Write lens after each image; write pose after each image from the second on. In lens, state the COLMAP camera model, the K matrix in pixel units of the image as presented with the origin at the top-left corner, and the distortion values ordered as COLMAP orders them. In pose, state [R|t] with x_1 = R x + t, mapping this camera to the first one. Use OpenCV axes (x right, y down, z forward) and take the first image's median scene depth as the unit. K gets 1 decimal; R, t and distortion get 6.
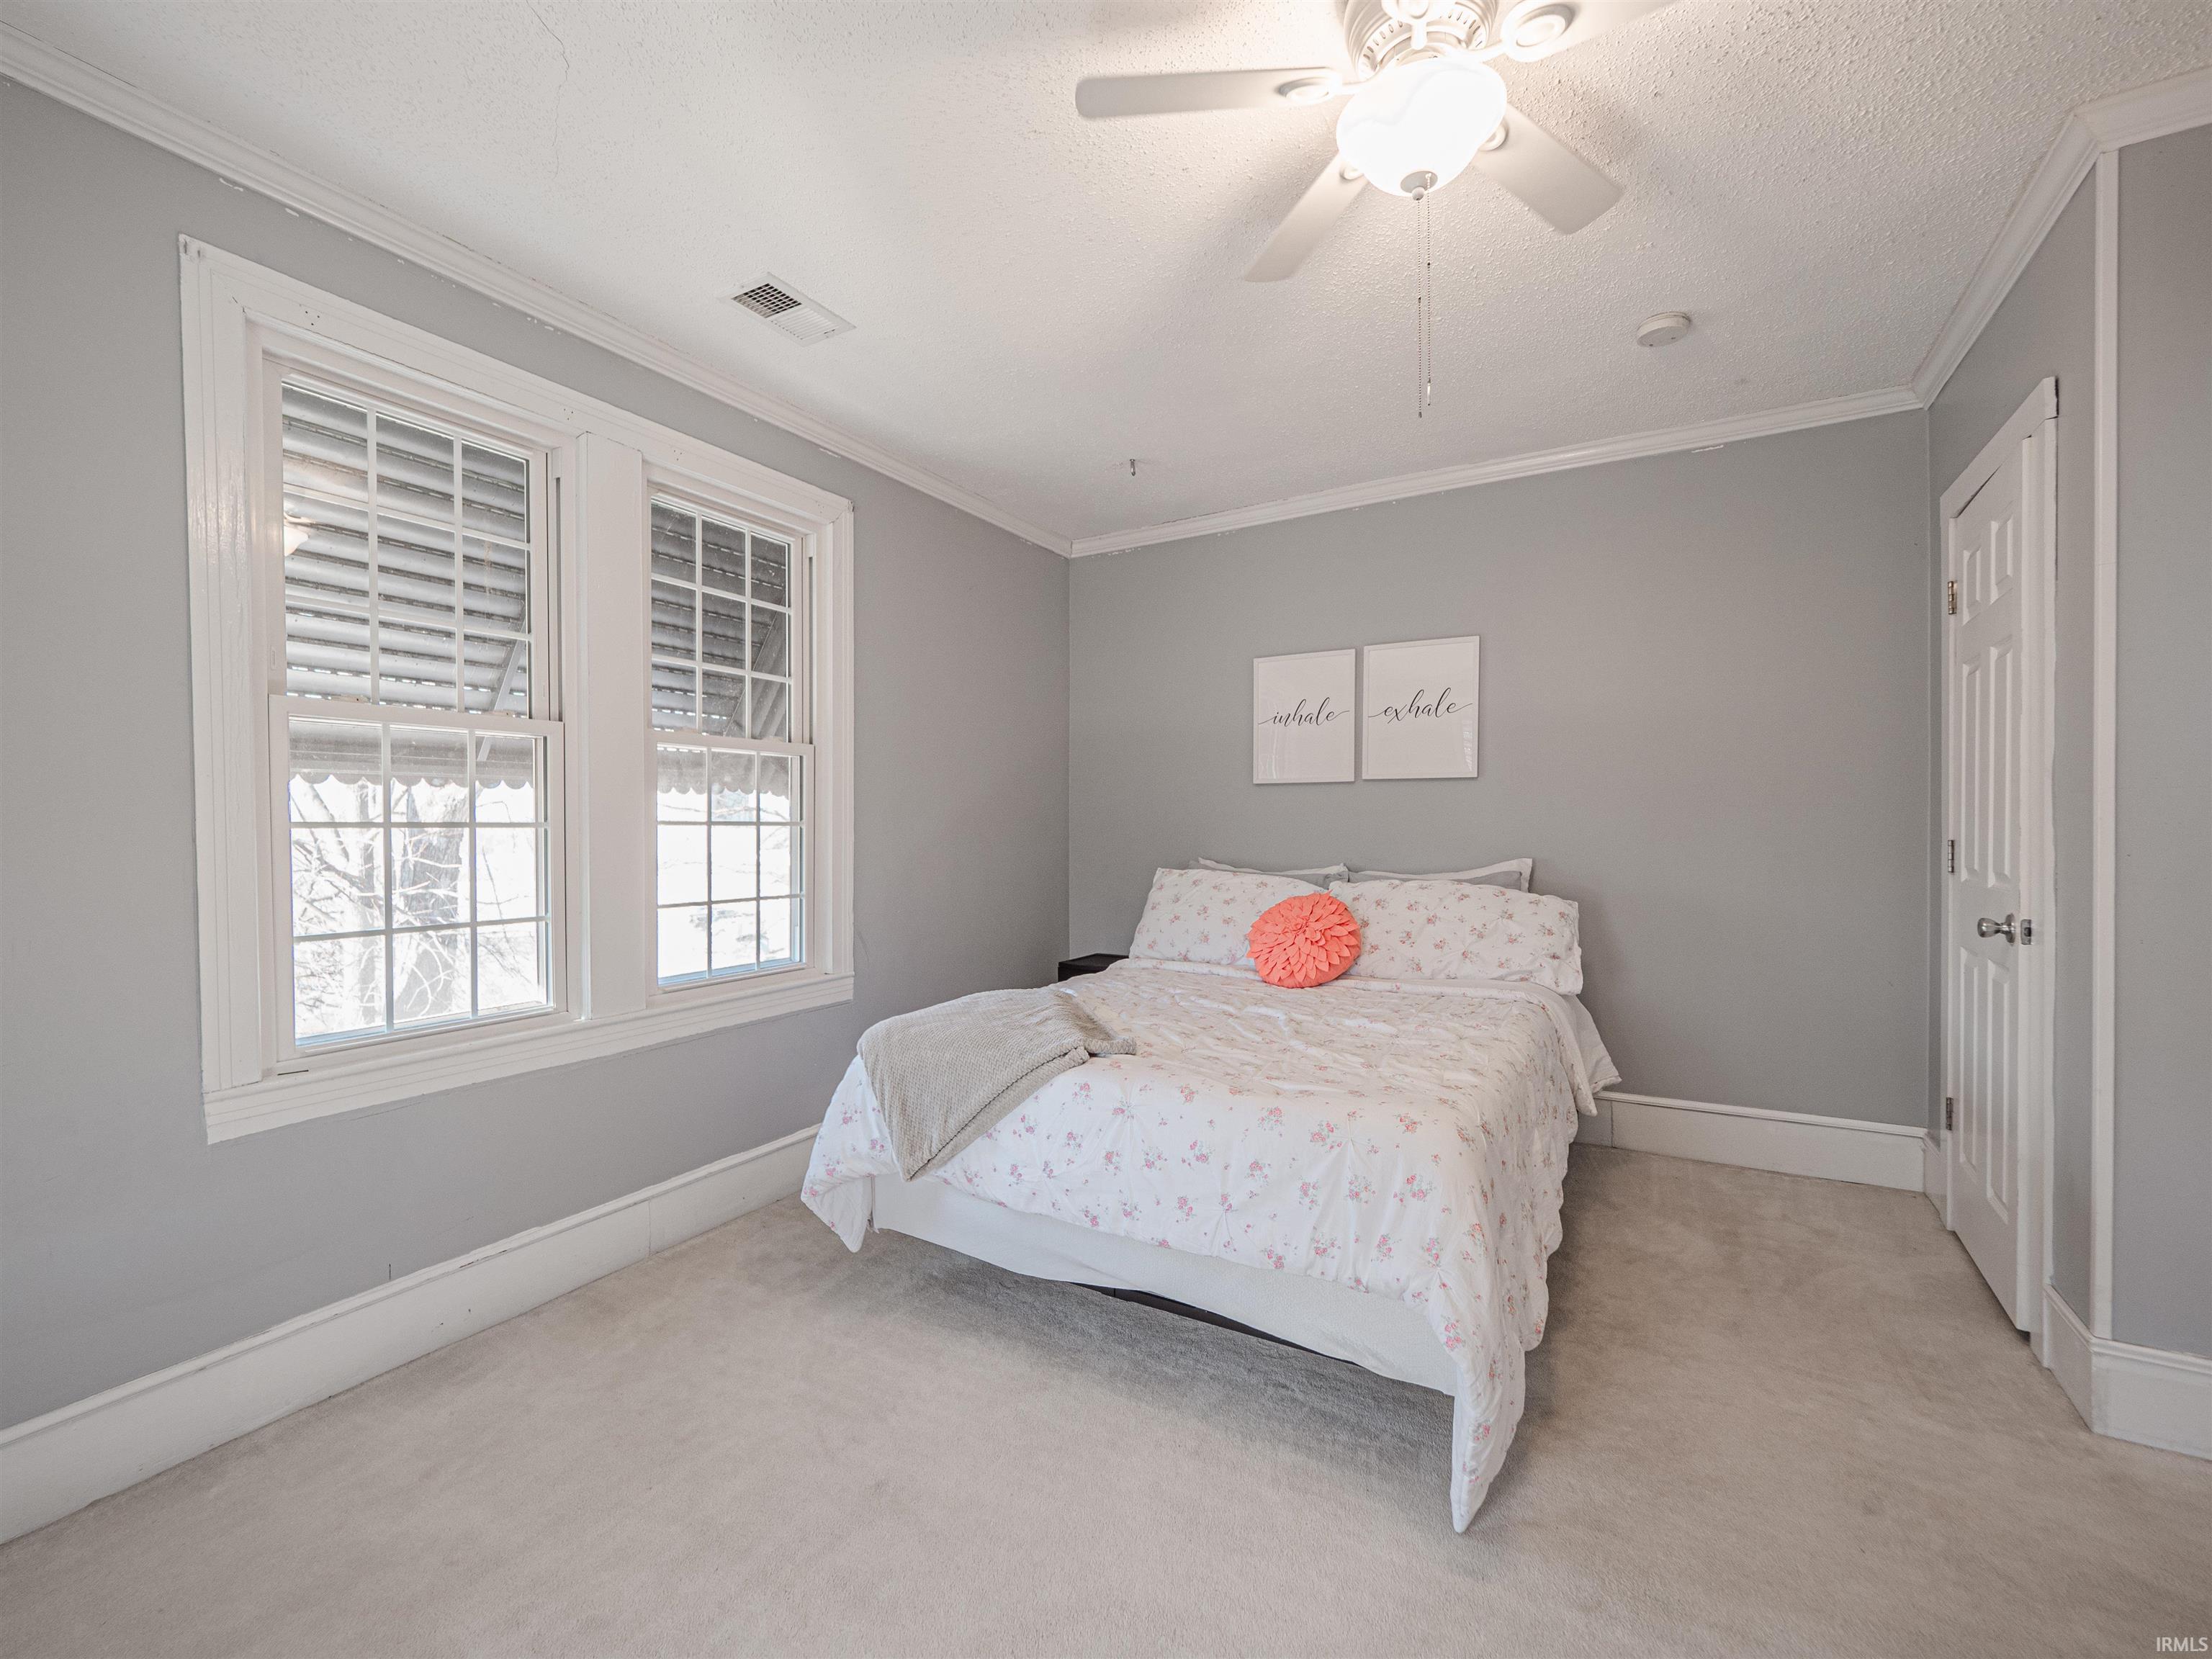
lens RADIAL K [[964.5, 0, 1102.7], [0, 964.5, 841.2], [0, 0, 1]] dist [0.008493, -0.001873]
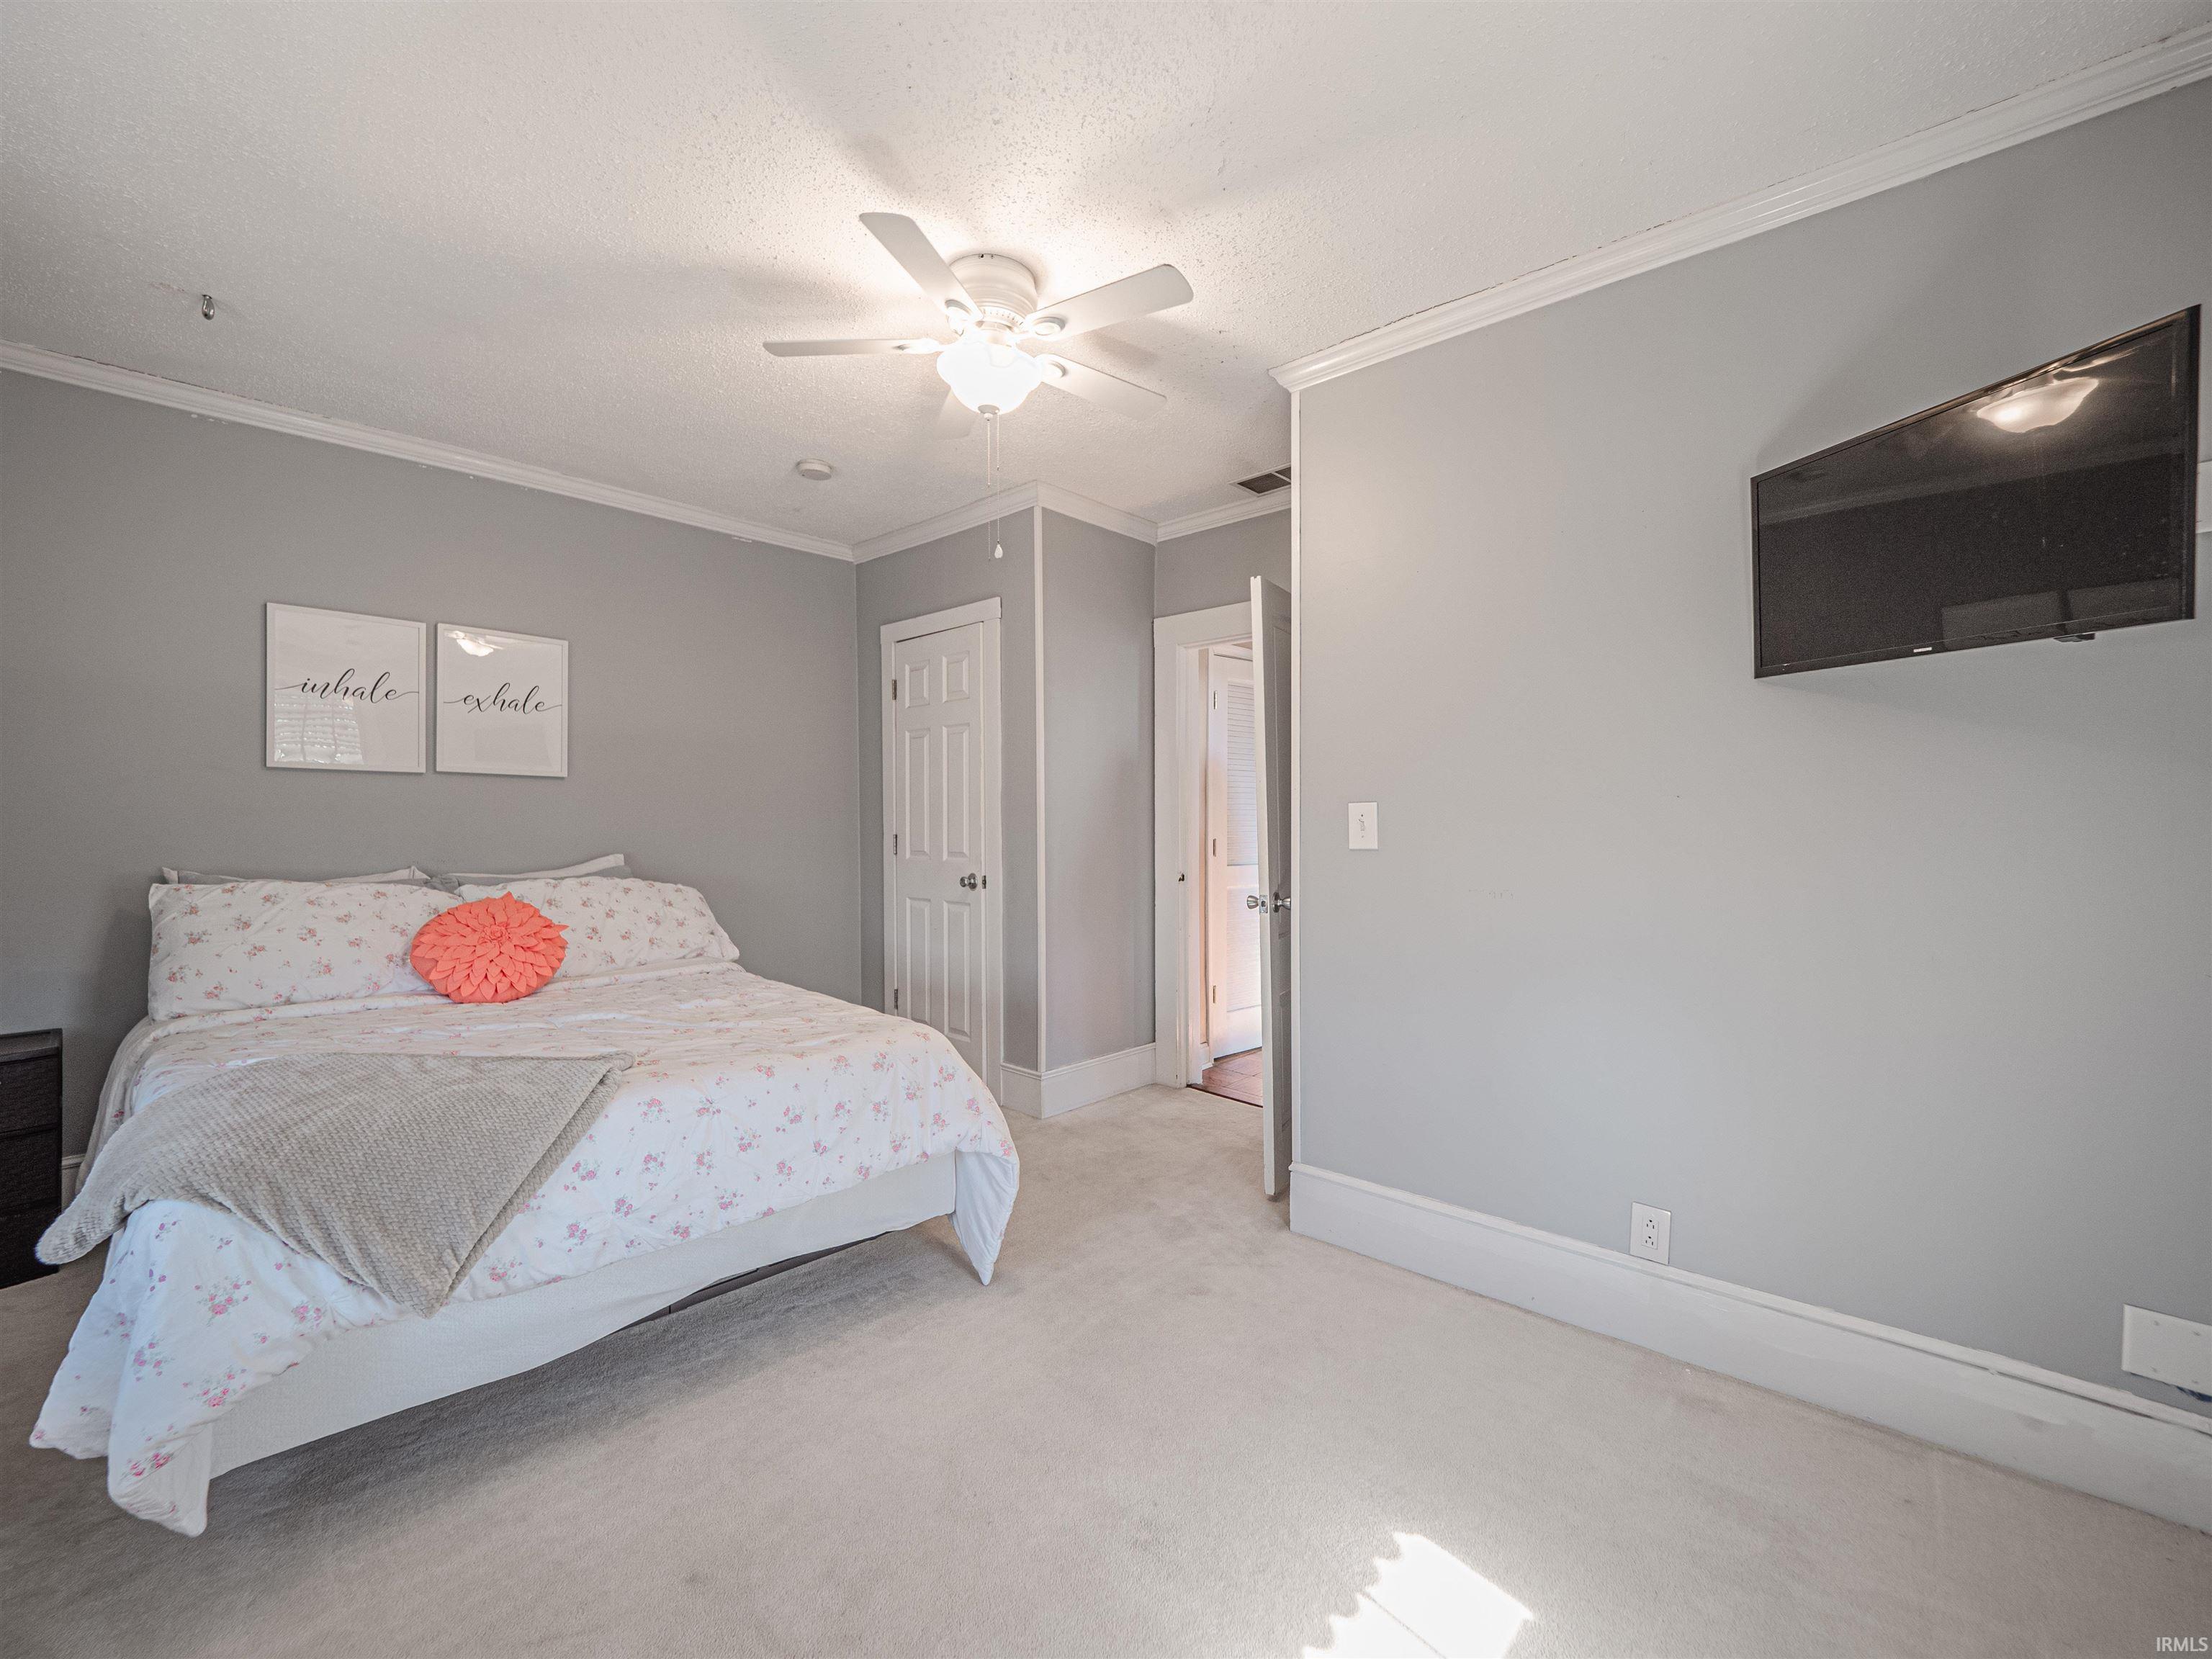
lens RADIAL K [[964.5, 0, 1109.0], [0, 964.5, 819.0], [0, 0, 1]] dist [0.008493, -0.001873]
pose [[0.207080, 0.009640, 0.978277, -0.711403], [0.010649, 0.999870, -0.012107, -0.003720], [-0.978266, 0.012925, 0.206950, 0.309648]]
